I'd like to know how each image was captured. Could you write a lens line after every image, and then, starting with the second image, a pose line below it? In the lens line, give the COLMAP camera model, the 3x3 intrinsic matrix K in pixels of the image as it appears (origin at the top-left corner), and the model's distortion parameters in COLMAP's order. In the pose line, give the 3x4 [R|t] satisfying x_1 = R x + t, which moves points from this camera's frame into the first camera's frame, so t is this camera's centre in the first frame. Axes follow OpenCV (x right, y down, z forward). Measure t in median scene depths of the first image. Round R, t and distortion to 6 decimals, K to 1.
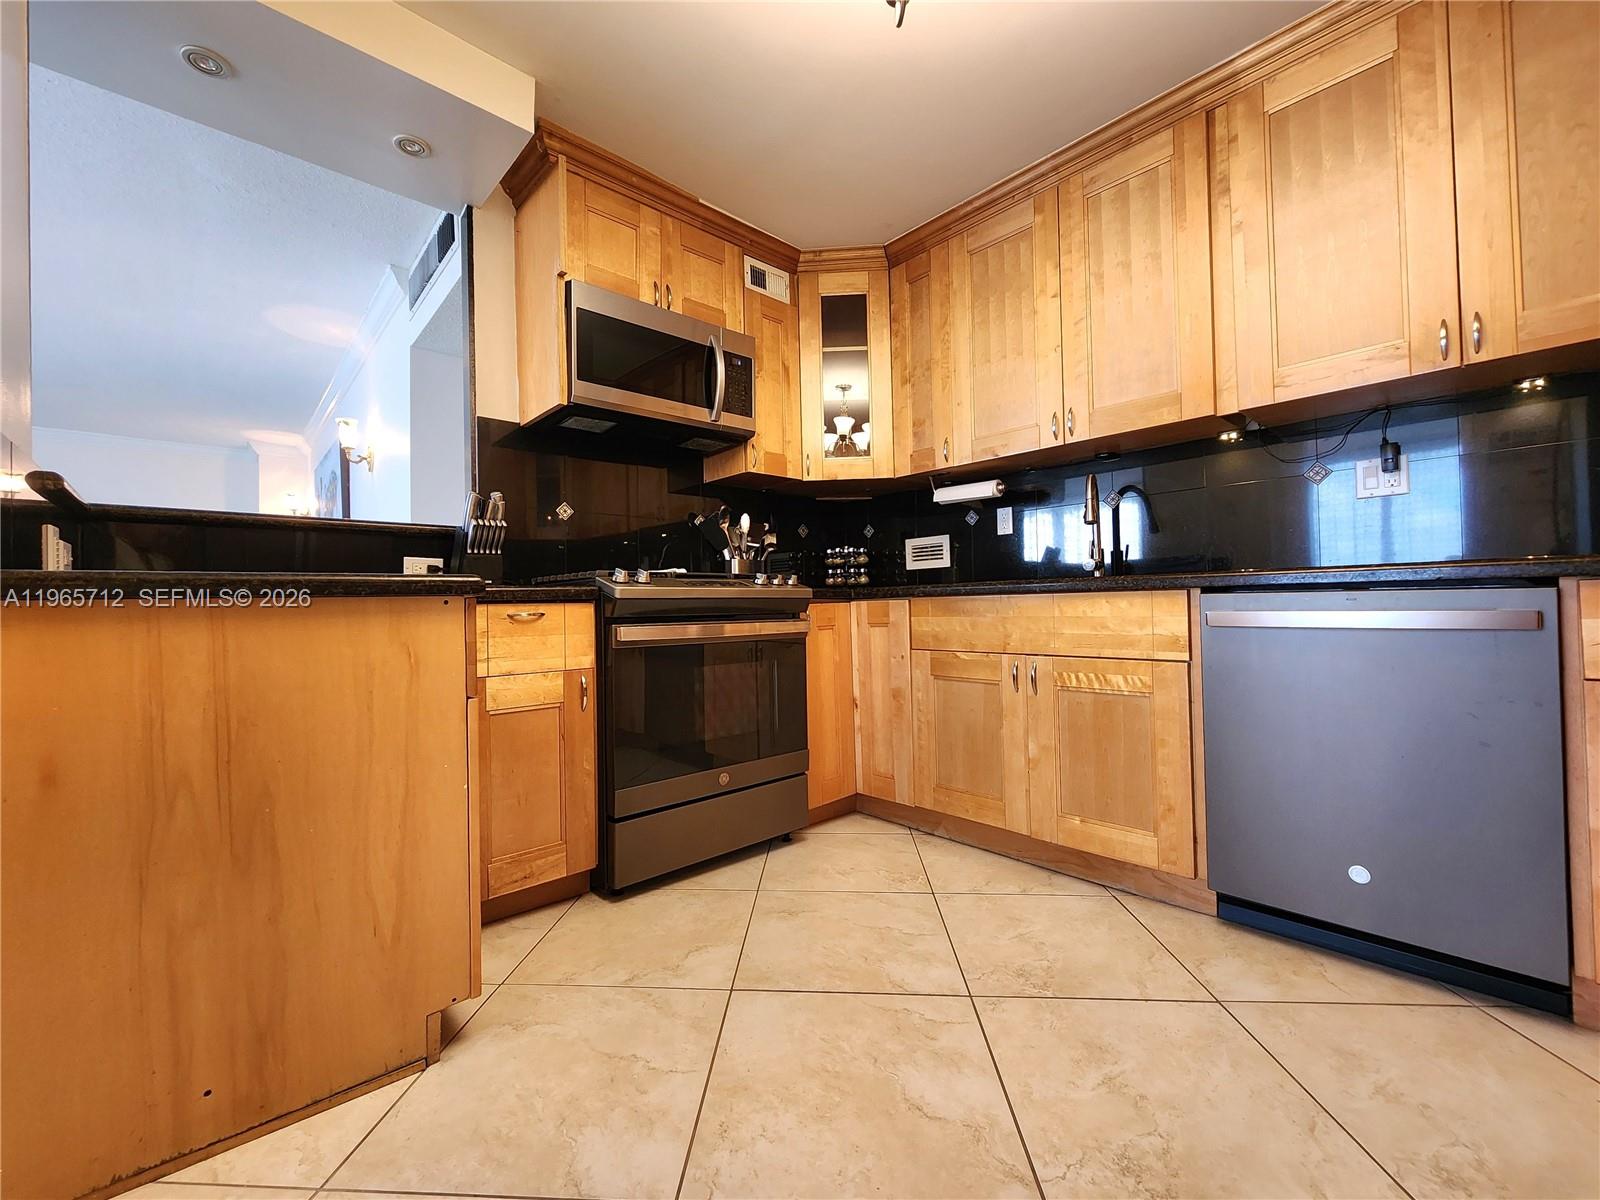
lens RADIAL K [[655.5, 0, 800.8], [0, 655.5, 595.9], [0, 0, 1]] dist [0.004509, -0.000517]
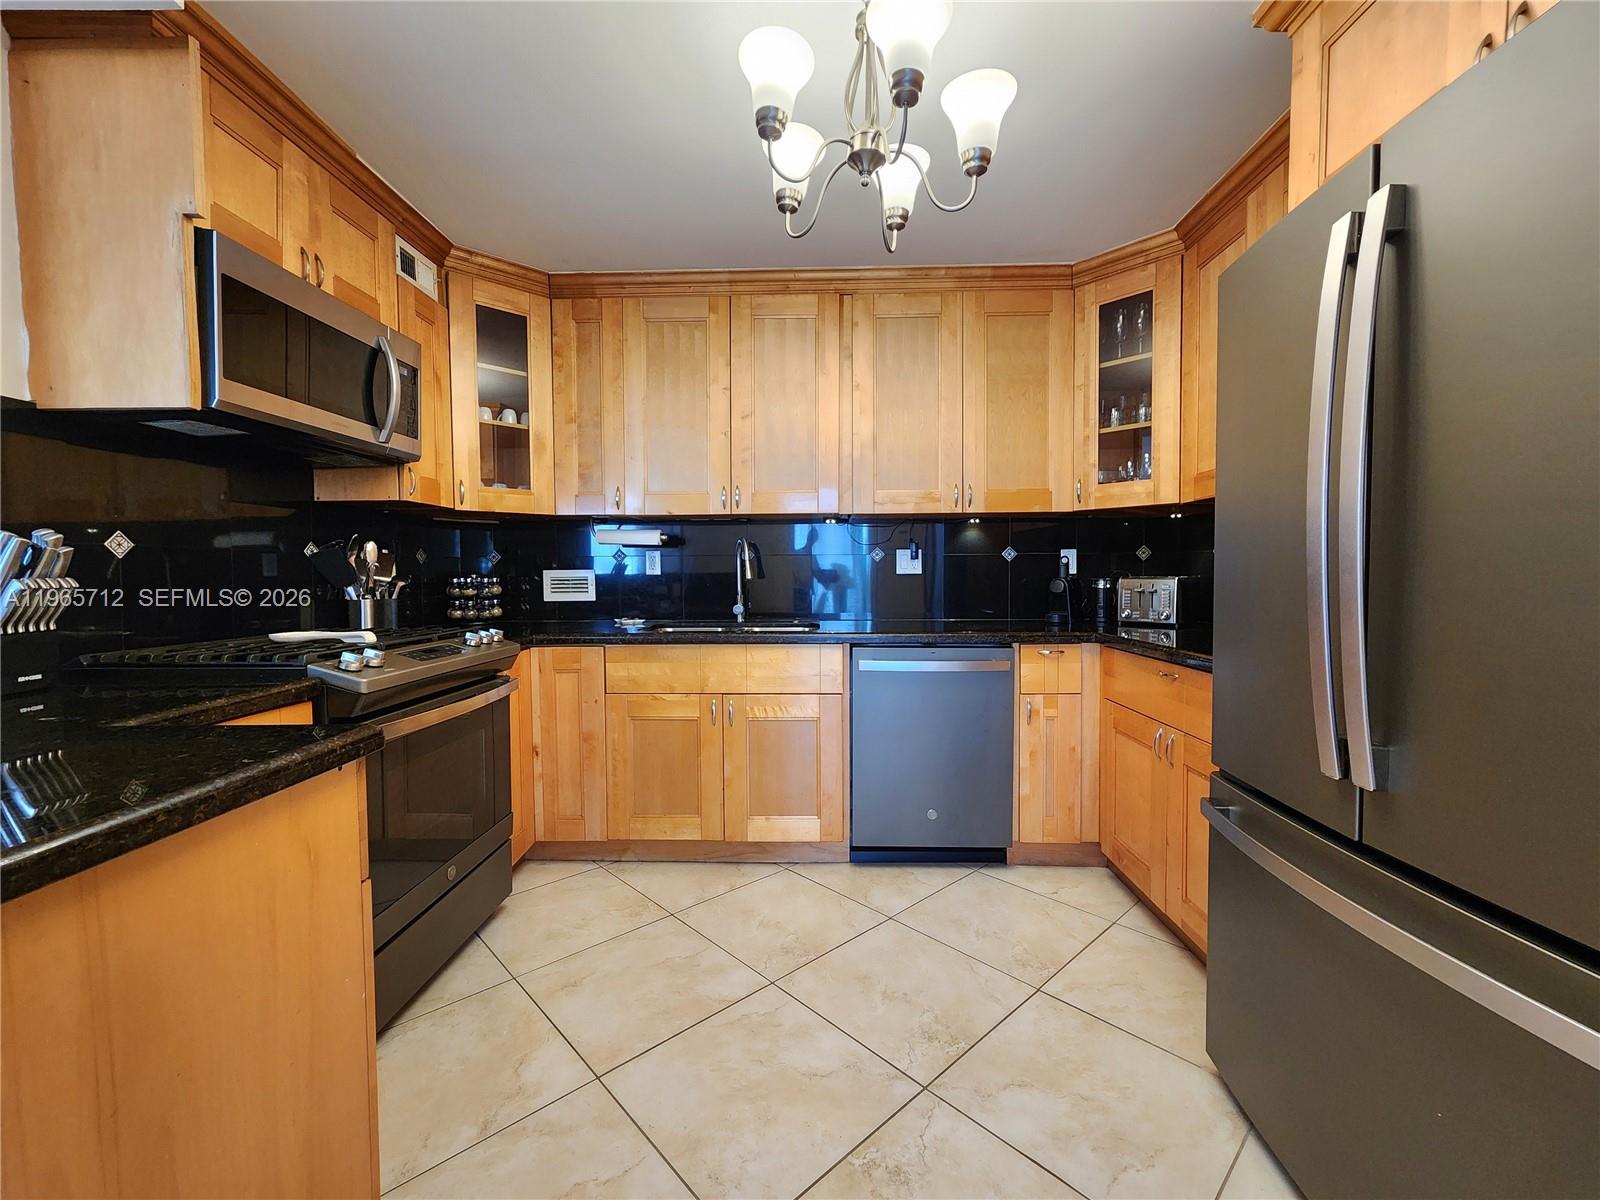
lens RADIAL K [[655.5, 0, 797.3], [0, 655.5, 599.3], [0, 0, 1]] dist [0.004509, -0.000517]
pose [[0.700247, -0.012912, 0.713784, -0.364295], [-0.020218, 0.999077, 0.037907, -0.115431], [-0.713614, -0.040976, 0.699340, 0.052334]]
